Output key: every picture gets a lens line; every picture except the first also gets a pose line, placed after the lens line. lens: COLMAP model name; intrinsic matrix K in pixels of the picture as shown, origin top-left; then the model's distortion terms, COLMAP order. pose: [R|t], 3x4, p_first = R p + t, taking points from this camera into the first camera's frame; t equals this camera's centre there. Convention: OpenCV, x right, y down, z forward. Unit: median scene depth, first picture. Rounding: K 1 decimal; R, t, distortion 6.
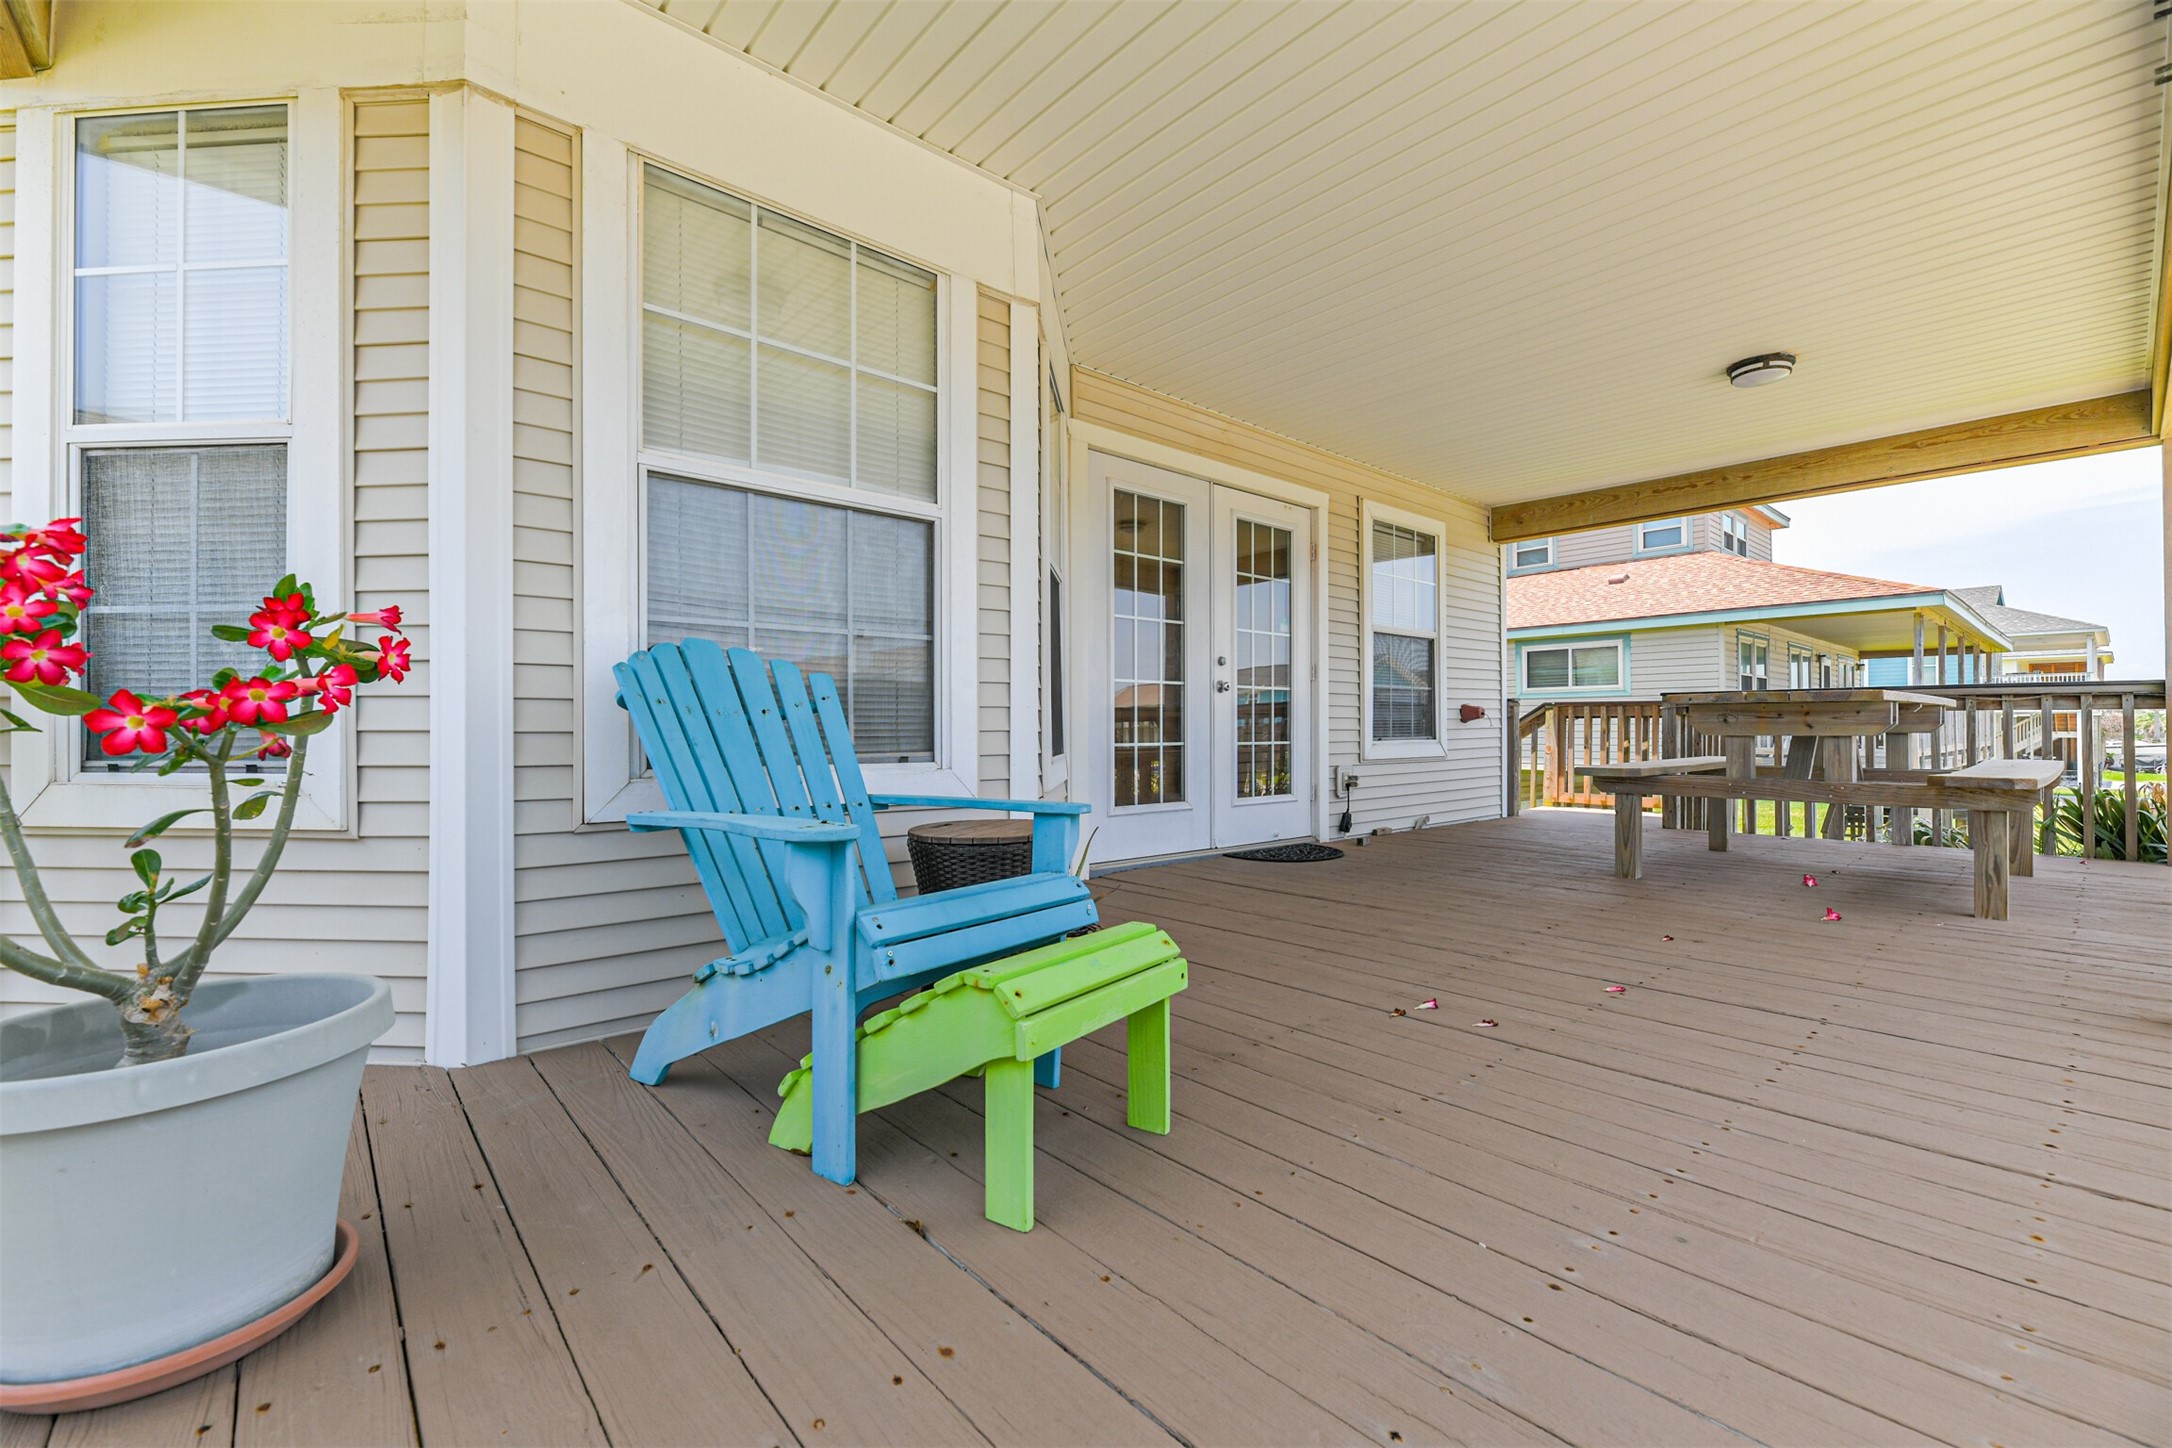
lens RADIAL K [[905.0, 0, 1086.0], [0, 905.0, 724.0], [0, 0, 1]] dist [-0.002398, -0.002778]
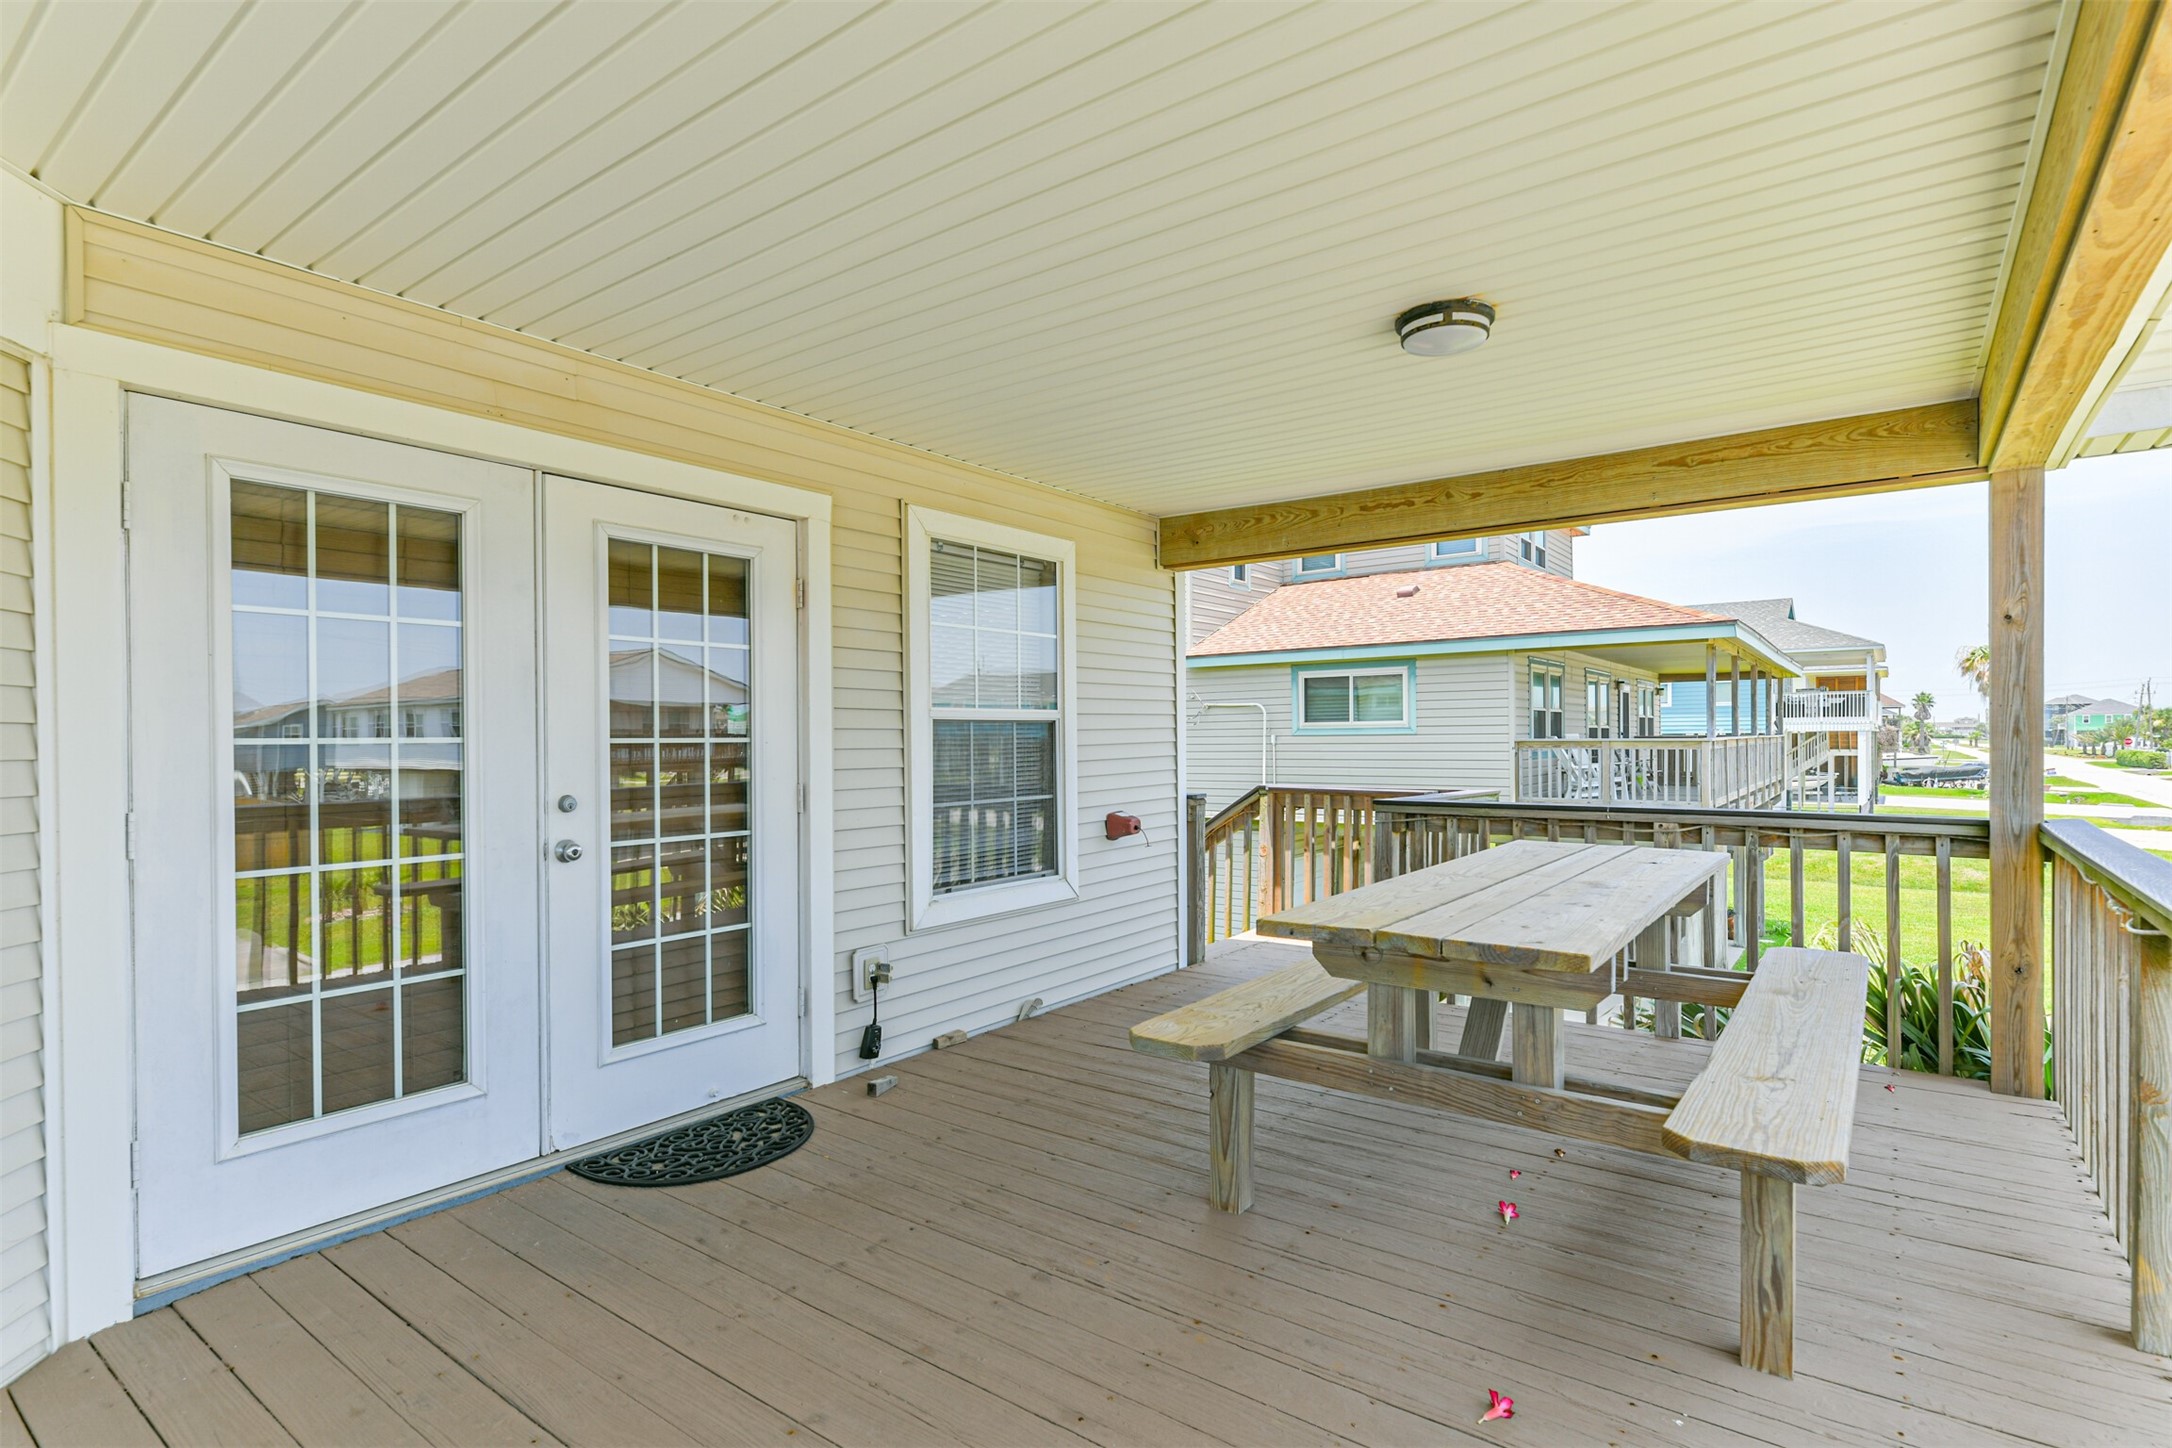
lens RADIAL K [[1071.7, 0, 1090.3], [0, 1071.7, 745.7], [0, 0, 1]] dist [-0.001758, -0.000392]
pose [[0.977220, -0.006451, 0.212132, 0.268751], [0.003885, 0.999914, 0.012512, -0.093304], [-0.212194, -0.011403, 0.977161, 0.262013]]
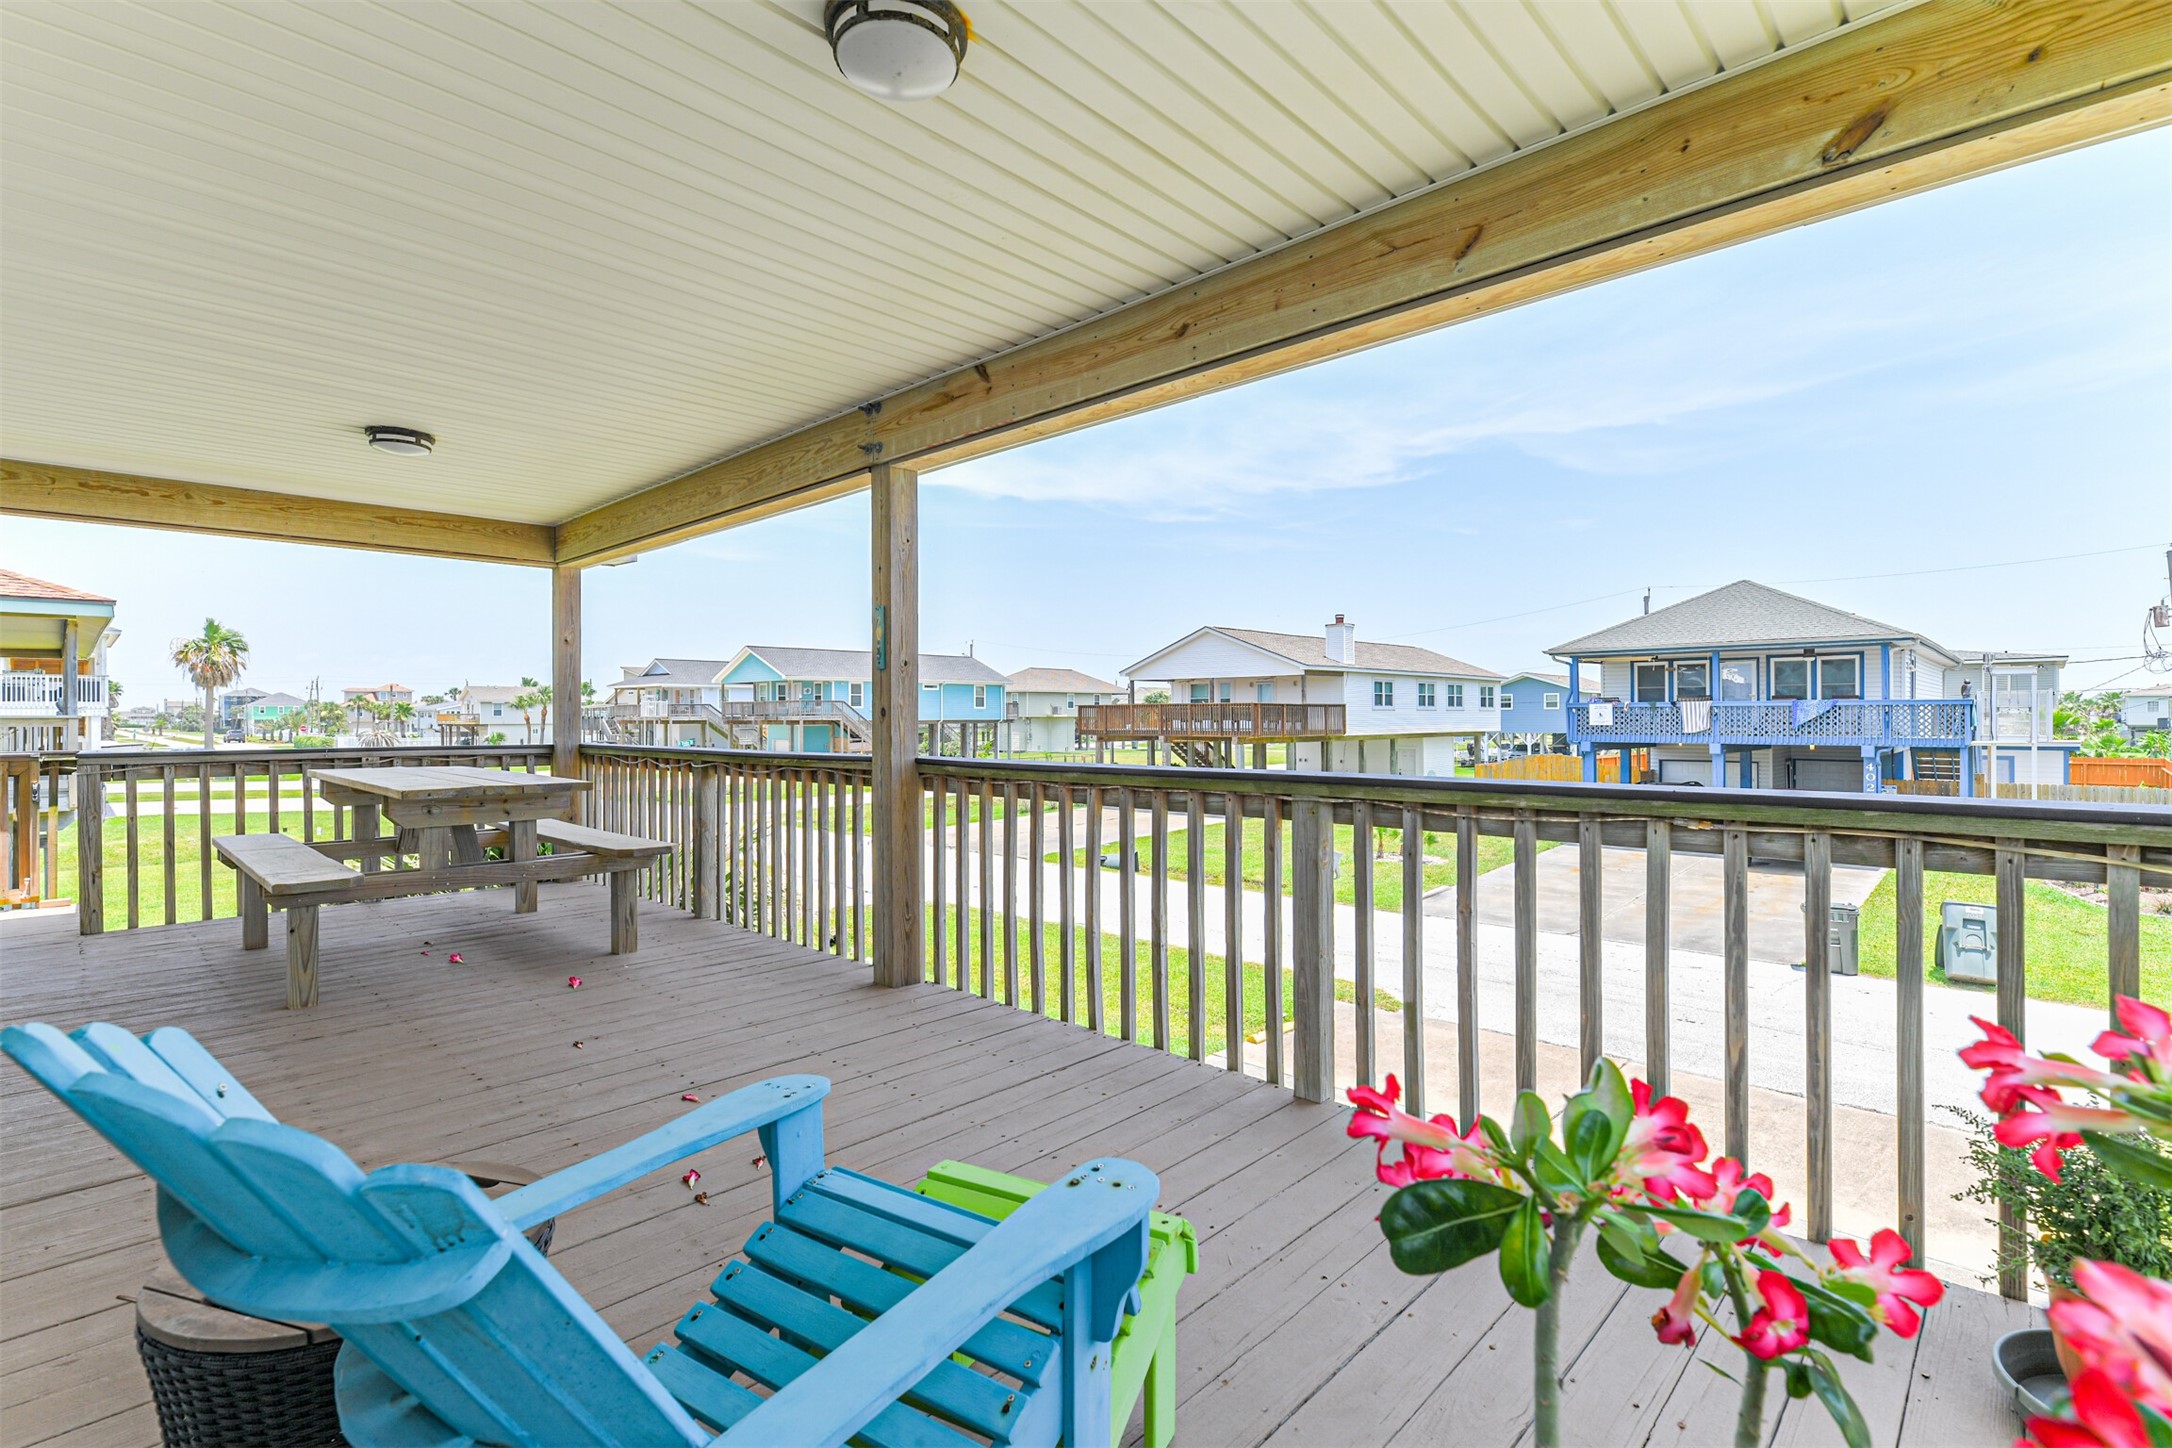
lens RADIAL K [[996.1, 0, 1090.5], [0, 996.1, 714.7], [0, 0, 1]] dist [0.000309, -0.001689]
pose [[-0.092174, 0.004109, 0.995734, -0.275434], [-0.000229, 0.999991, -0.004148, -0.068326], [-0.995743, -0.000611, -0.092173, 0.261975]]
